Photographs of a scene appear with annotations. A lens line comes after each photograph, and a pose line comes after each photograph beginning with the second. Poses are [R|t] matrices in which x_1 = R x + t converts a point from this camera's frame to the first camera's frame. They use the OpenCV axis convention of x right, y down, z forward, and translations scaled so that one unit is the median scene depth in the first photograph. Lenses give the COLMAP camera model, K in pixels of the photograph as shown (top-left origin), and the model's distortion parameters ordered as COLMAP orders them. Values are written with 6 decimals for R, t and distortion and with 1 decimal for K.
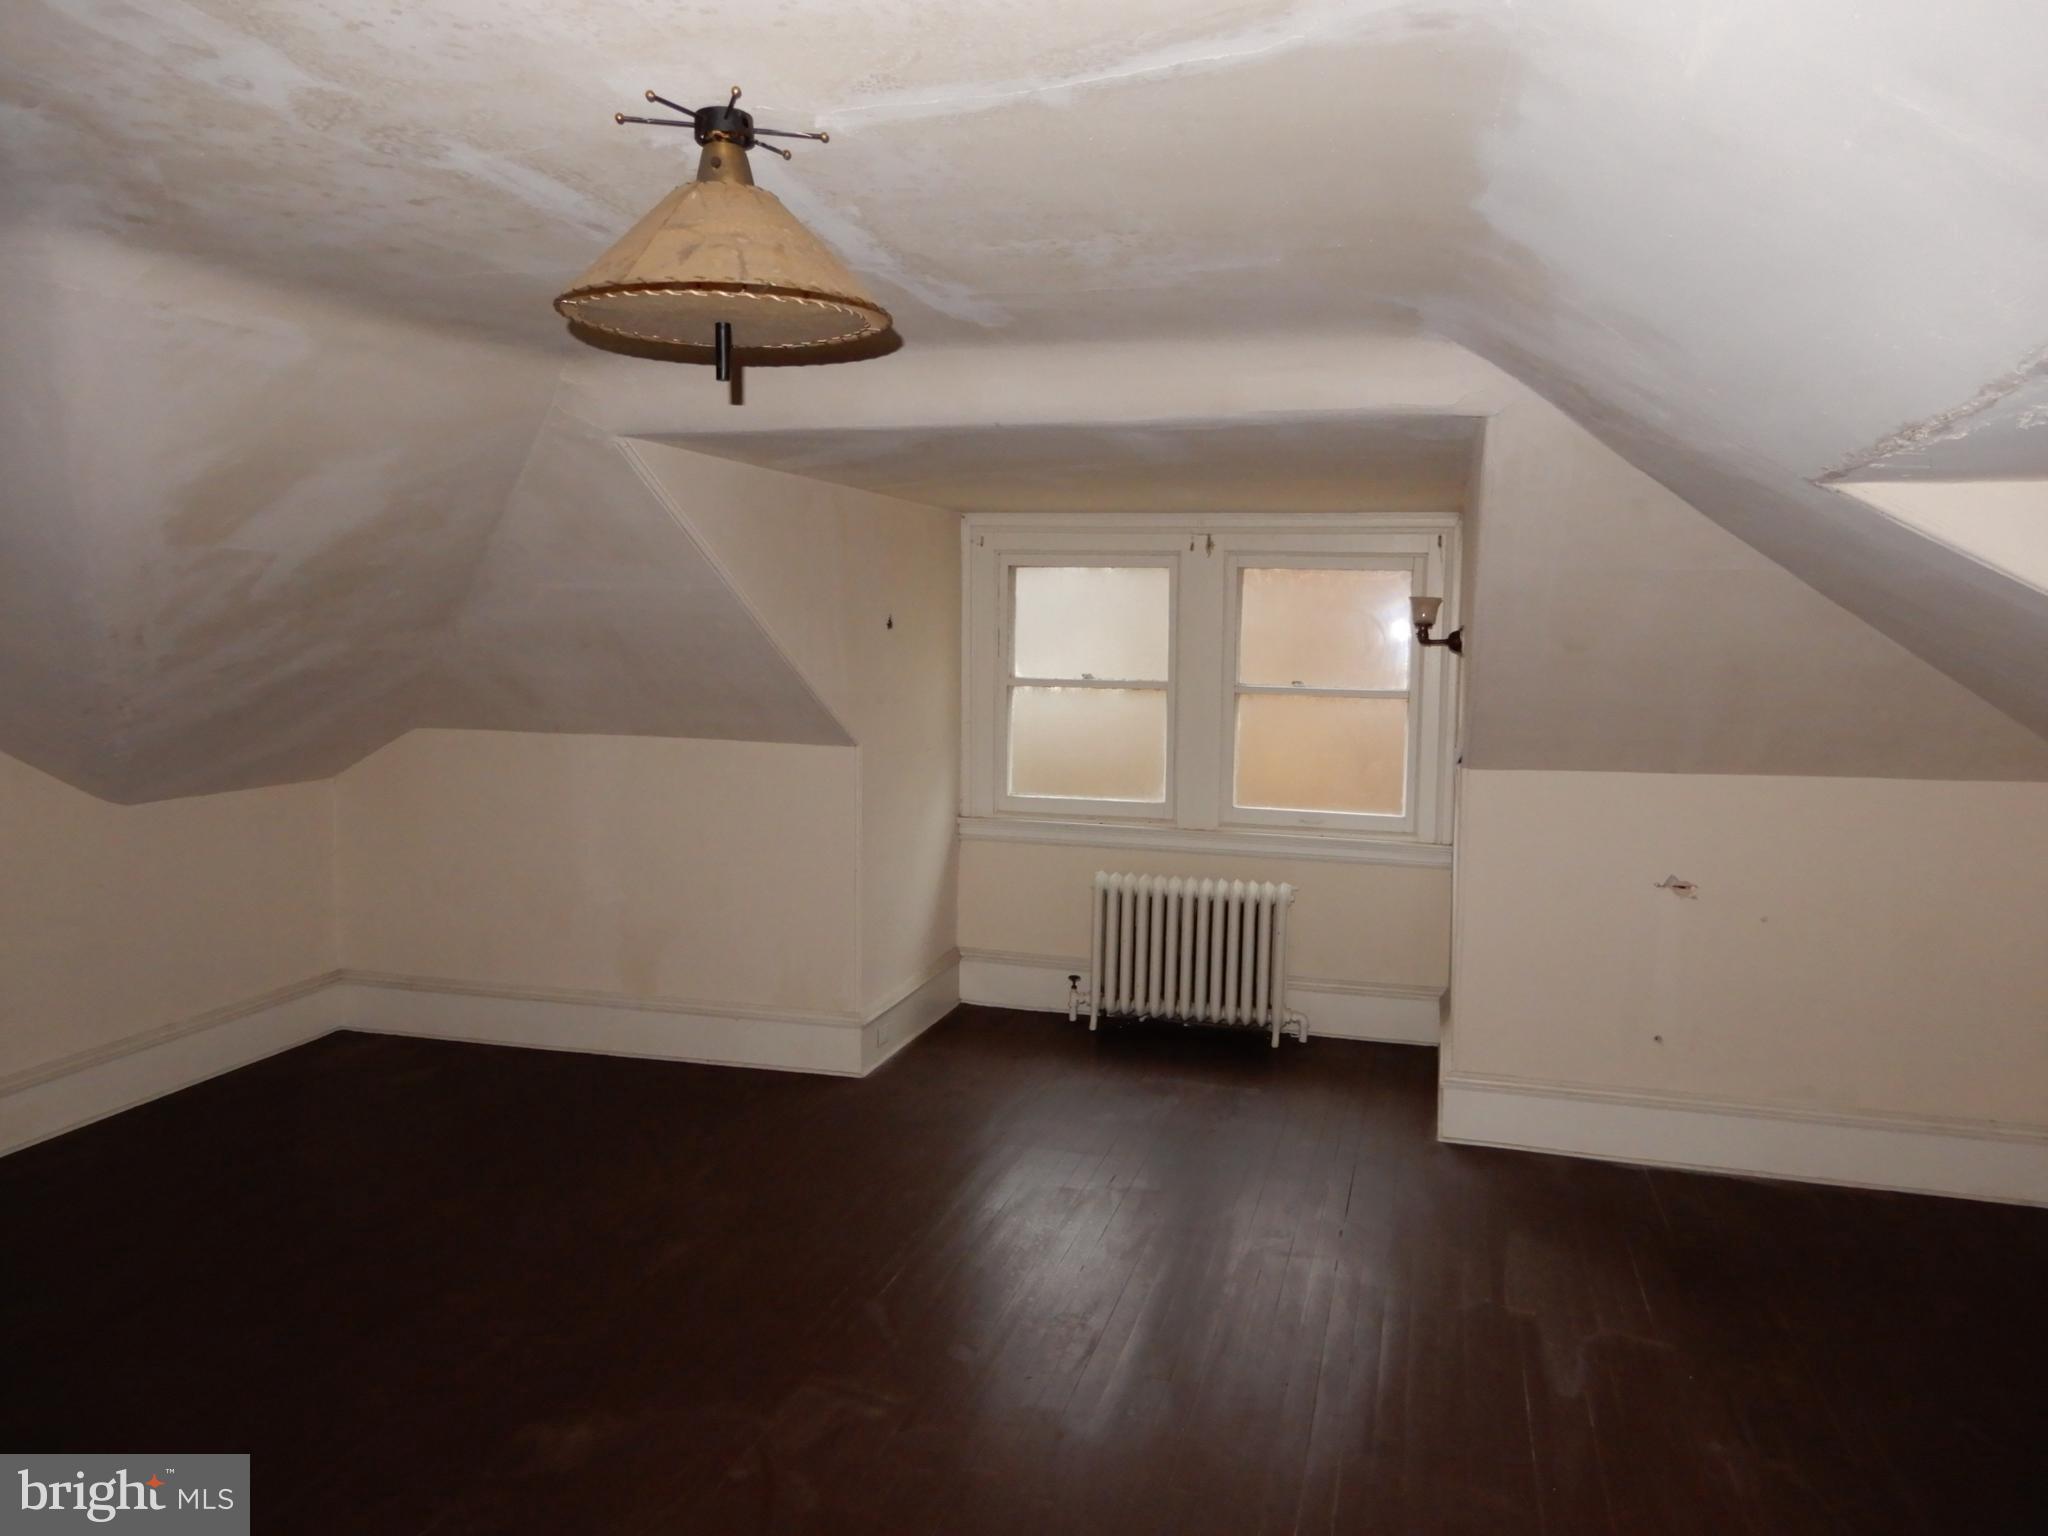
lens RADIAL K [[1442.0, 0, 1024.0], [0, 1442.0, 768.0], [0, 0, 1]] dist [0.001268, -0.004898]
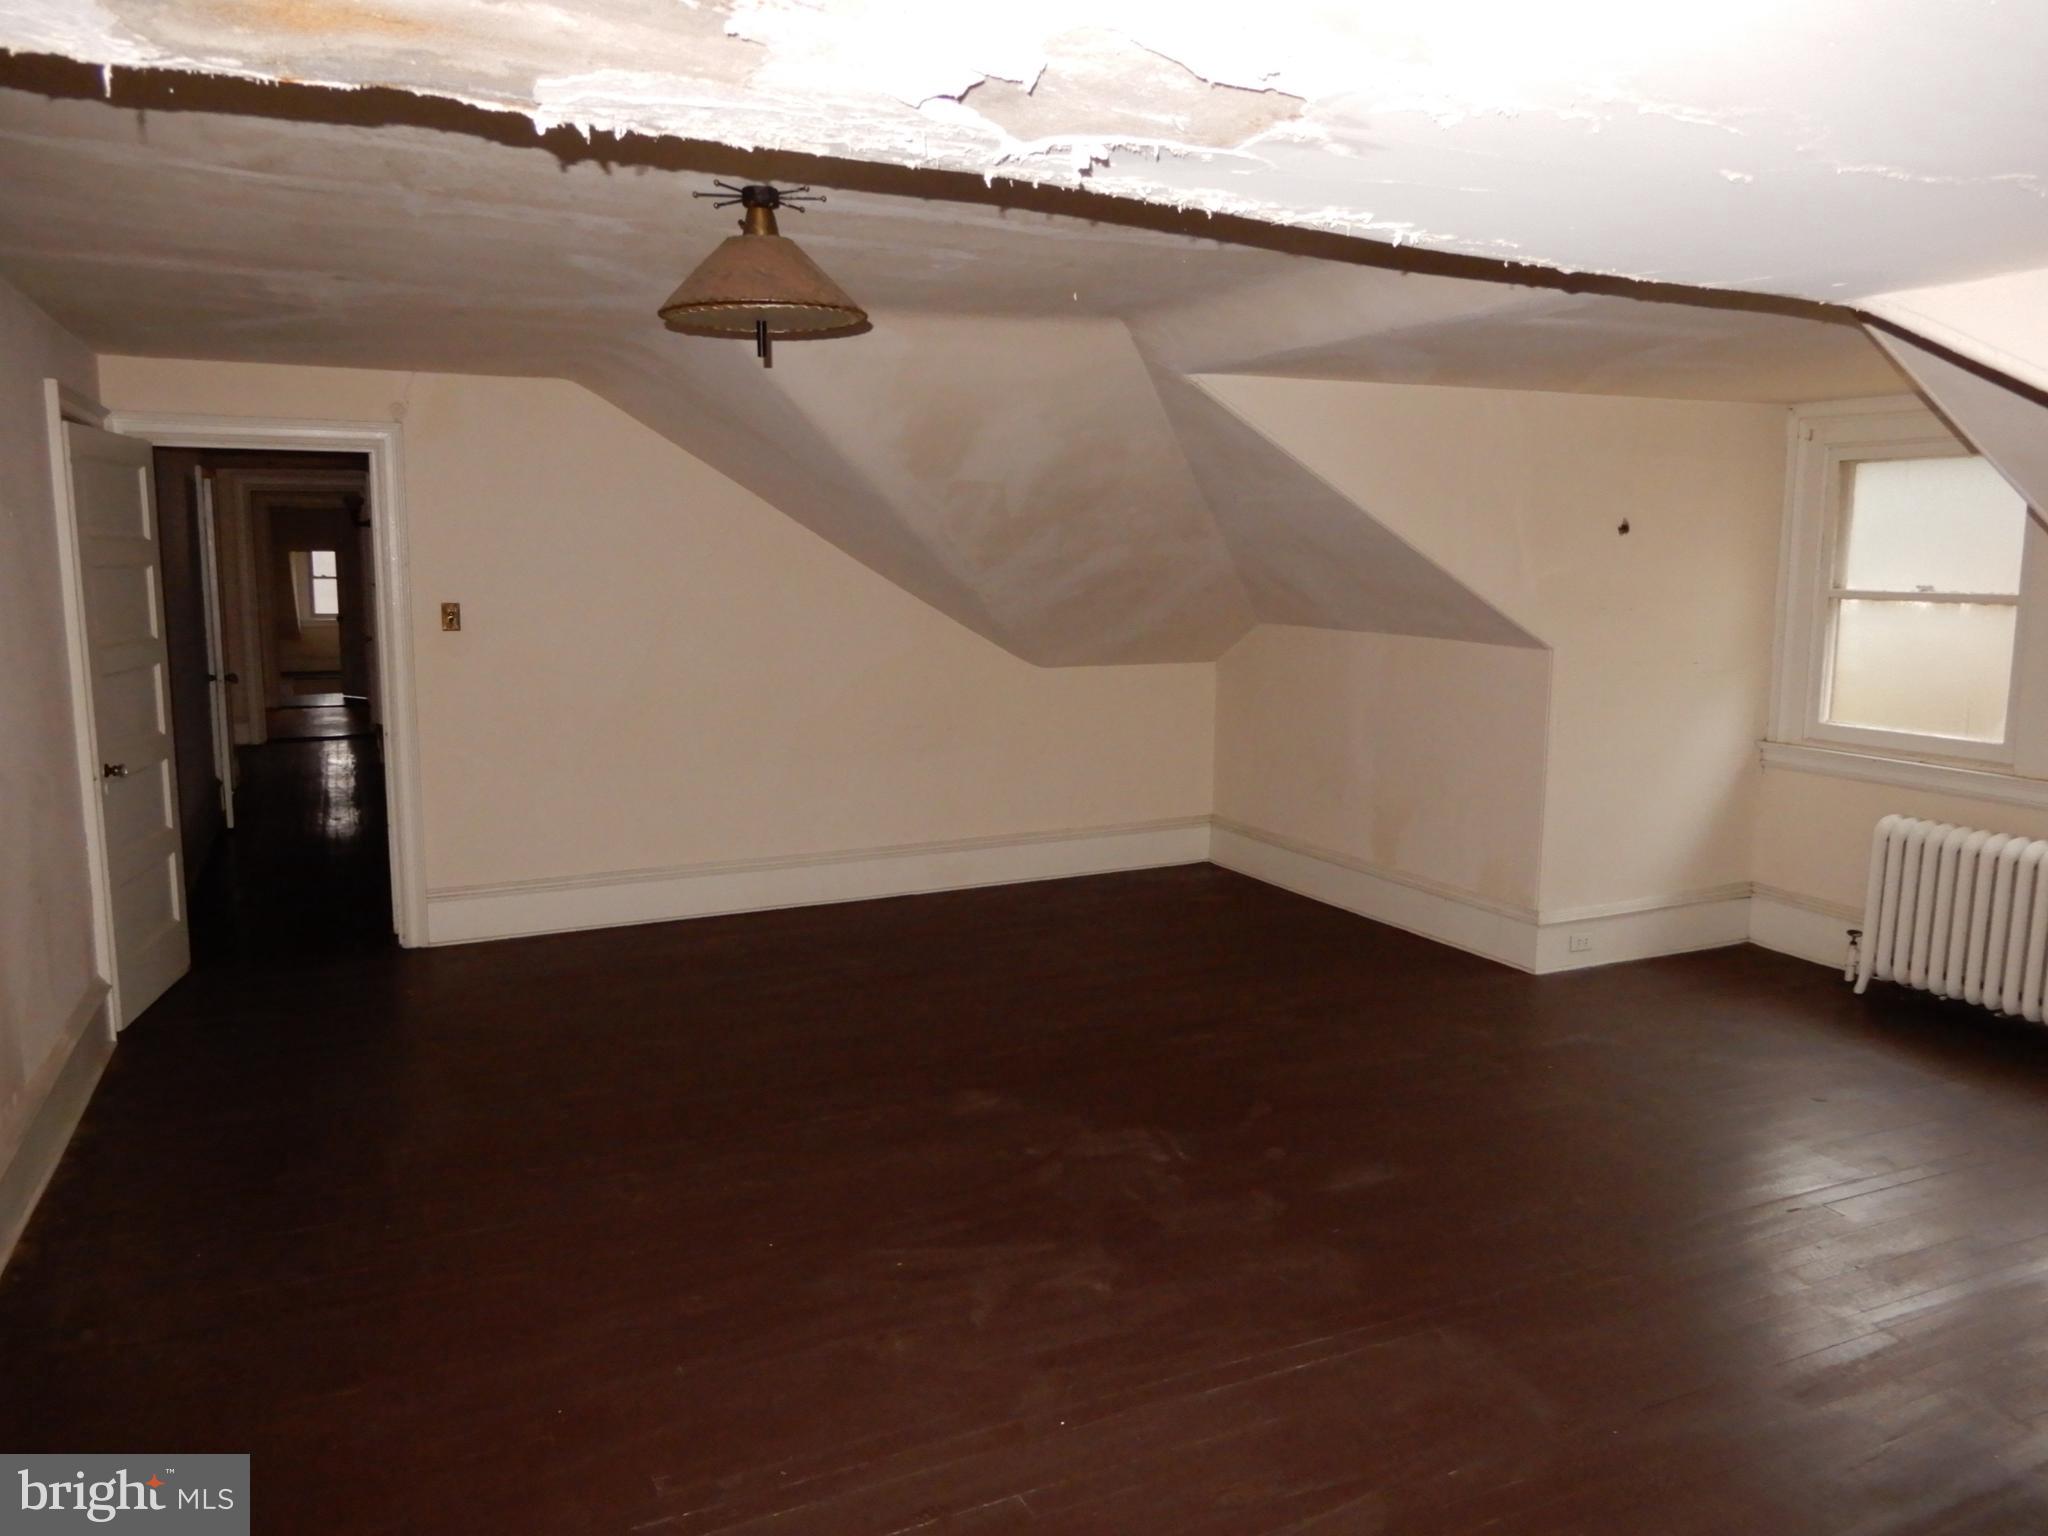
lens RADIAL K [[1442.0, 0, 1024.0], [0, 1442.0, 768.0], [0, 0, 1]] dist [0.001268, -0.004898]
pose [[0.665299, 0.104998, -0.739157, 0.335537], [-0.068068, 0.994468, 0.079998, 0.009993], [0.743468, -0.002910, 0.668765, 0.038091]]
